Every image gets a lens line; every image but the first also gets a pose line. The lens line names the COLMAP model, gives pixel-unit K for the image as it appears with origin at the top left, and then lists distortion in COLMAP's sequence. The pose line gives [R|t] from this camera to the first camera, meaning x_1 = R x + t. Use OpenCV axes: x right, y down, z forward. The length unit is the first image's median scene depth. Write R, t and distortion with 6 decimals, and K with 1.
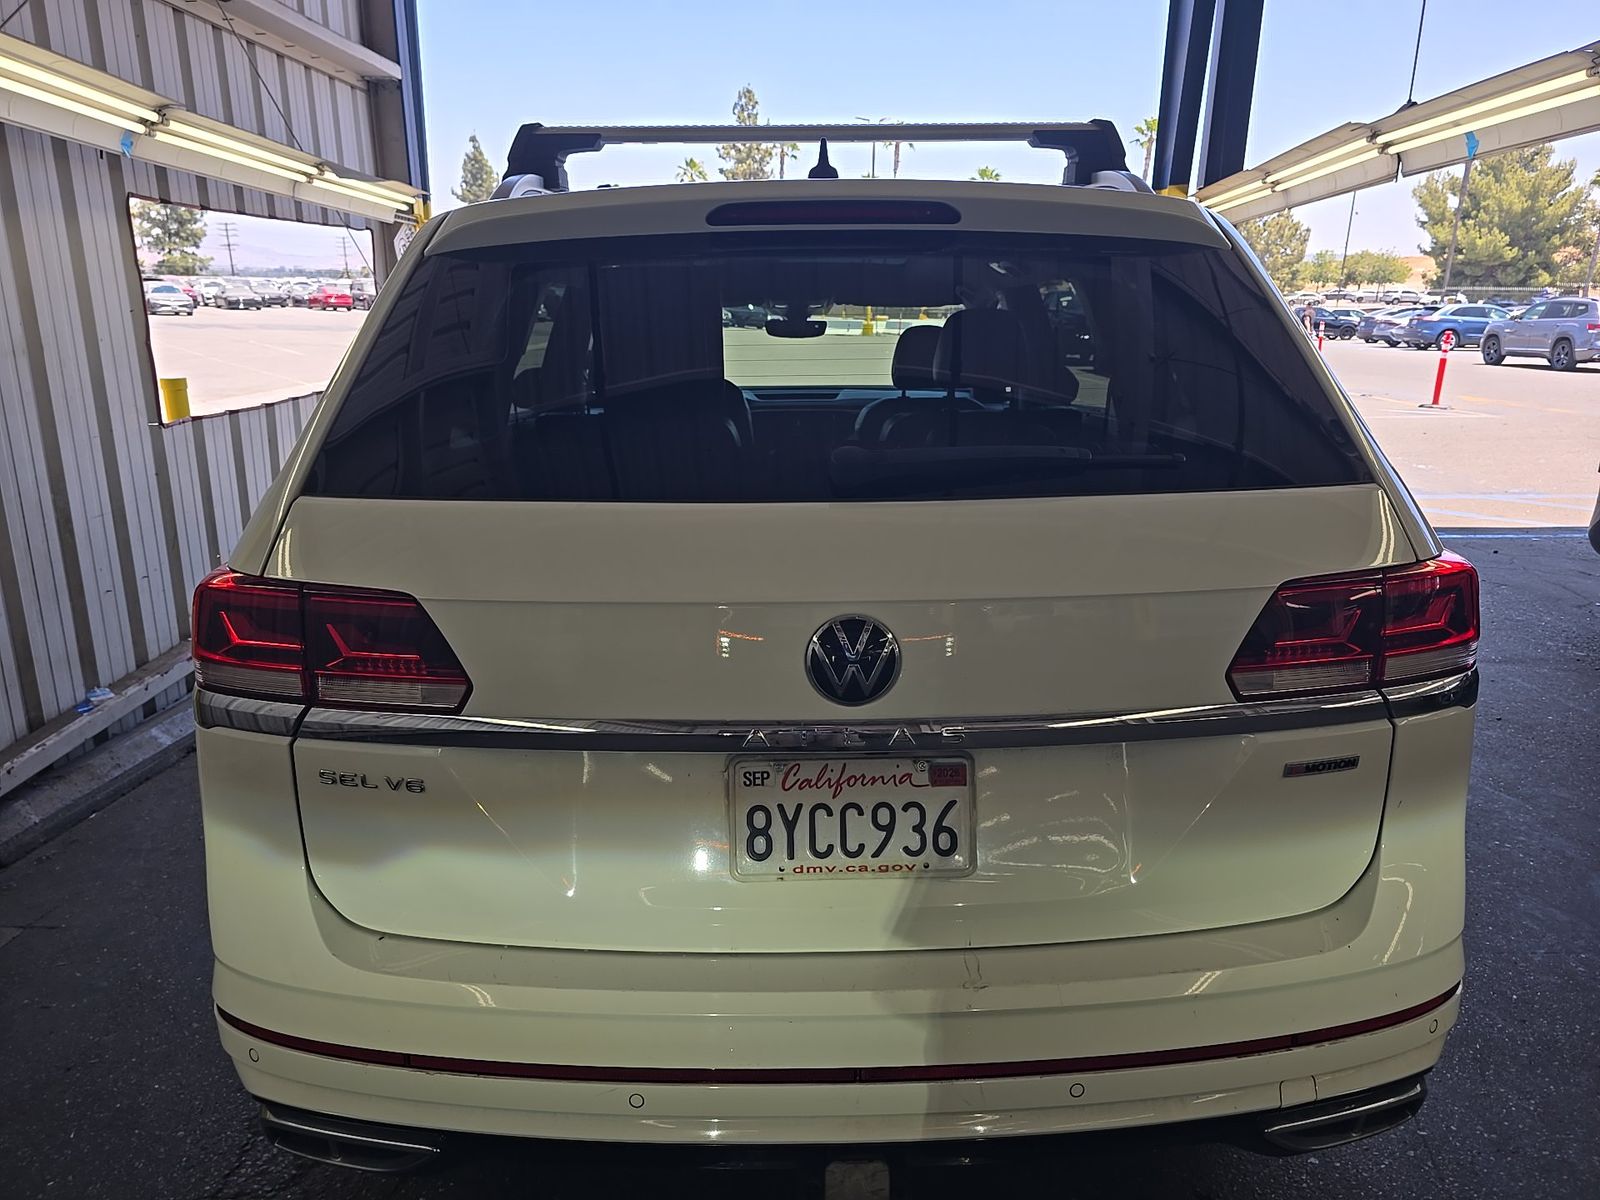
lens RADIAL K [[1091.9, 0, 809.1], [0, 1091.9, 596.6], [0, 0, 1]] dist [0.054743, -0.062458]
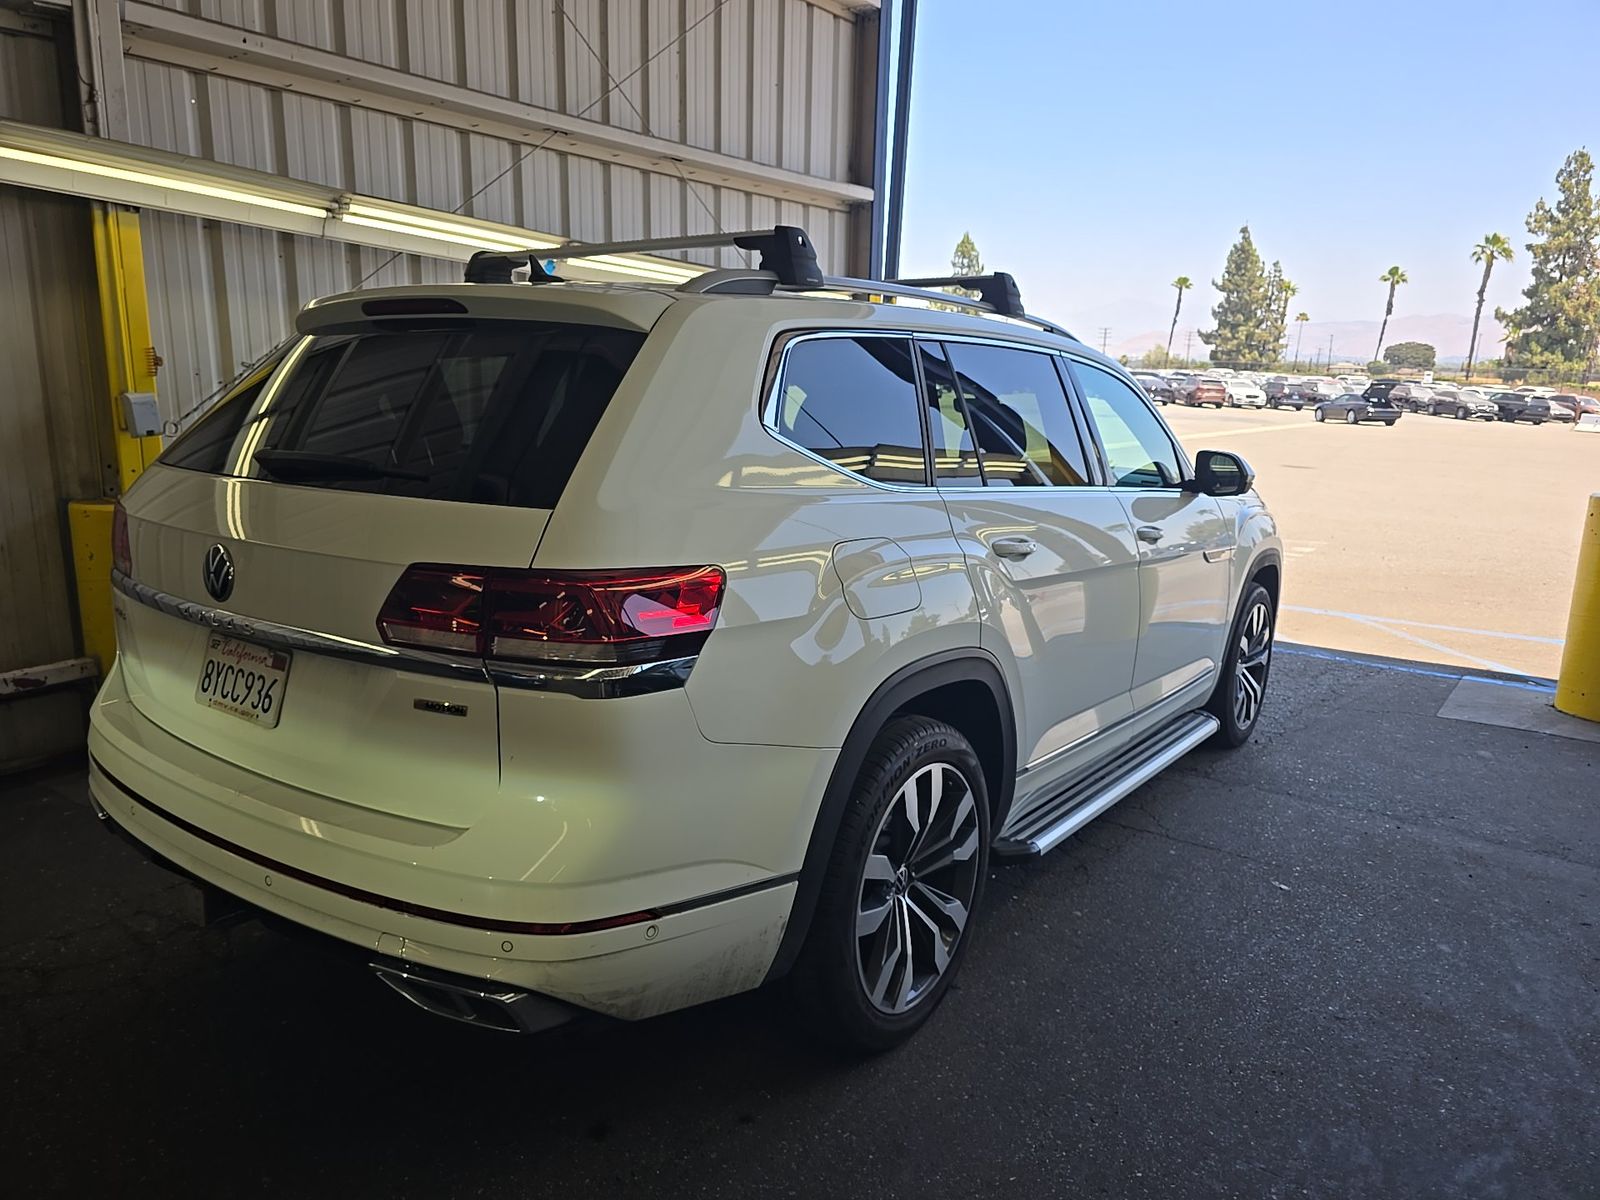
lens RADIAL K [[1091.9, 0, 809.1], [0, 1091.9, 596.6], [0, 0, 1]] dist [0.054743, -0.062458]
pose [[0.791031, 0.136599, -0.596331, 1.637016], [-0.180727, 0.983427, -0.014464, -0.041752], [0.584473, 0.119215, 0.802608, 0.177827]]
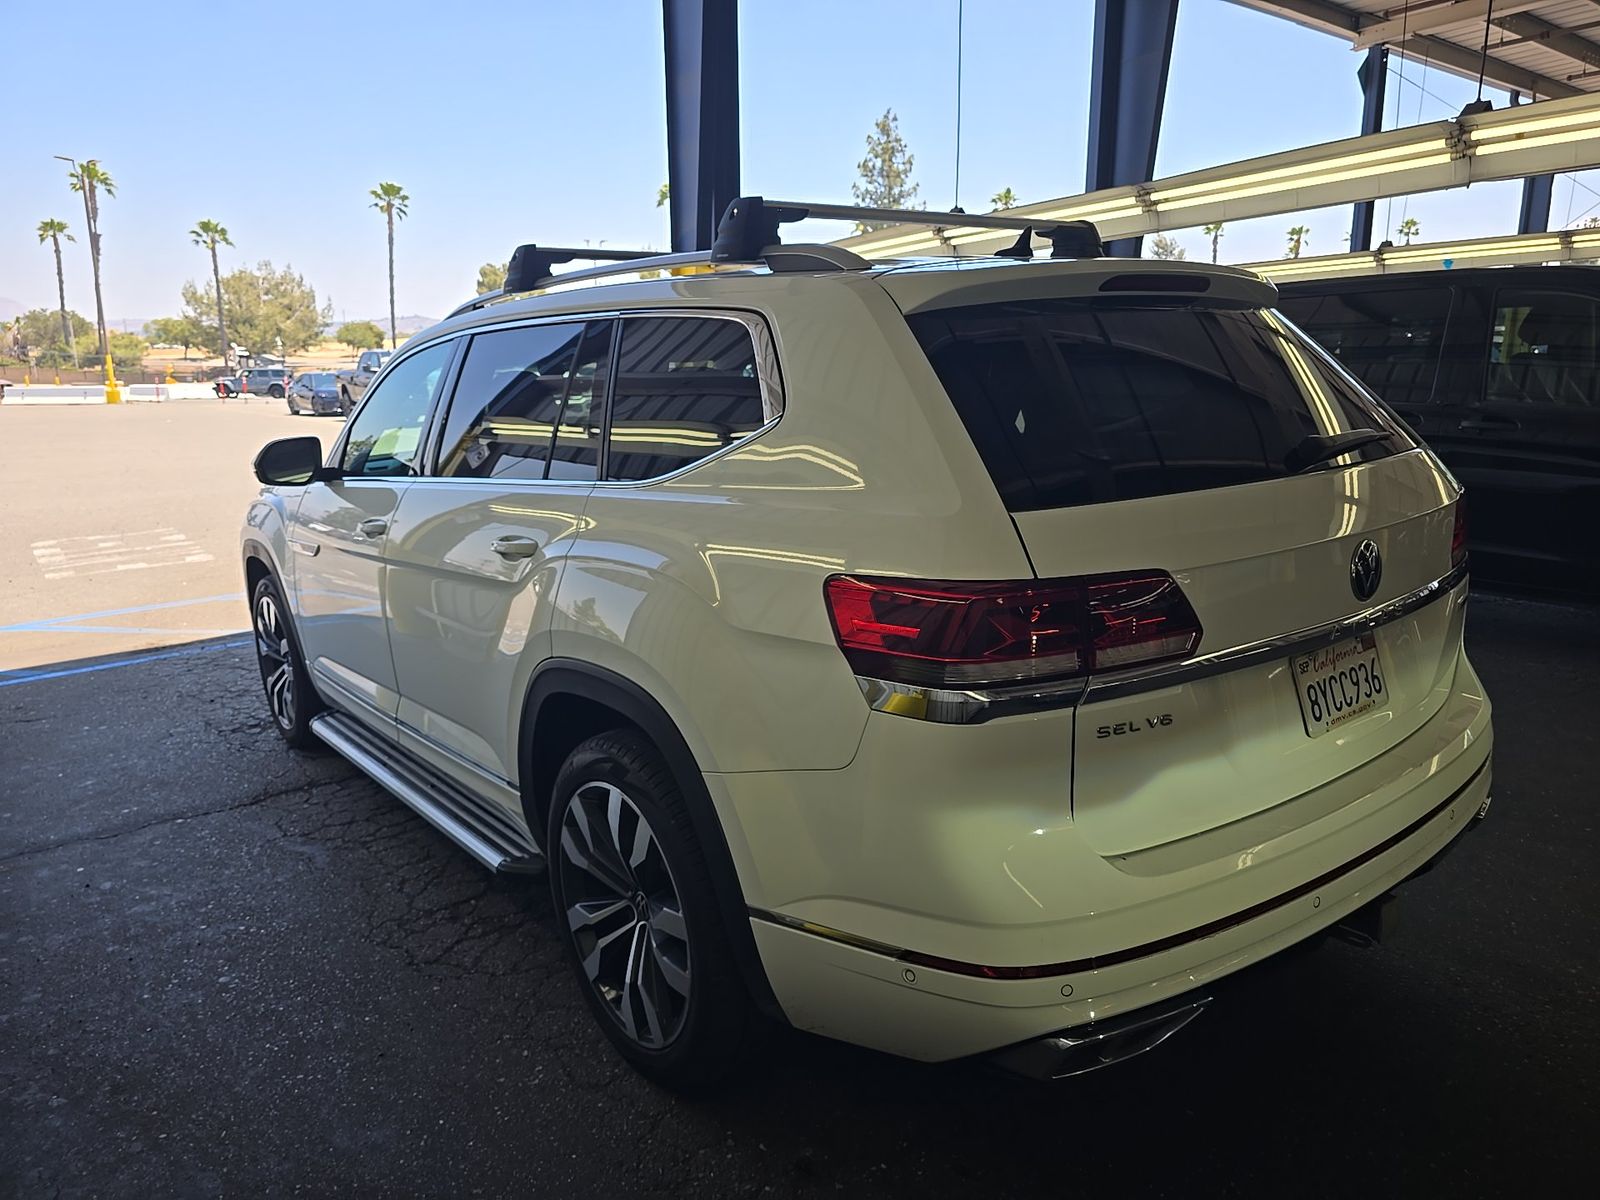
lens RADIAL K [[1065.9, 0, 810.0], [0, 1065.9, 595.5], [0, 0, 1]] dist [0.071697, -0.059804]
pose [[0.801440, -0.147753, 0.579537, -1.383714], [0.175253, 0.984486, 0.008637, -0.054342], [-0.571822, 0.094643, 0.814900, 0.198748]]
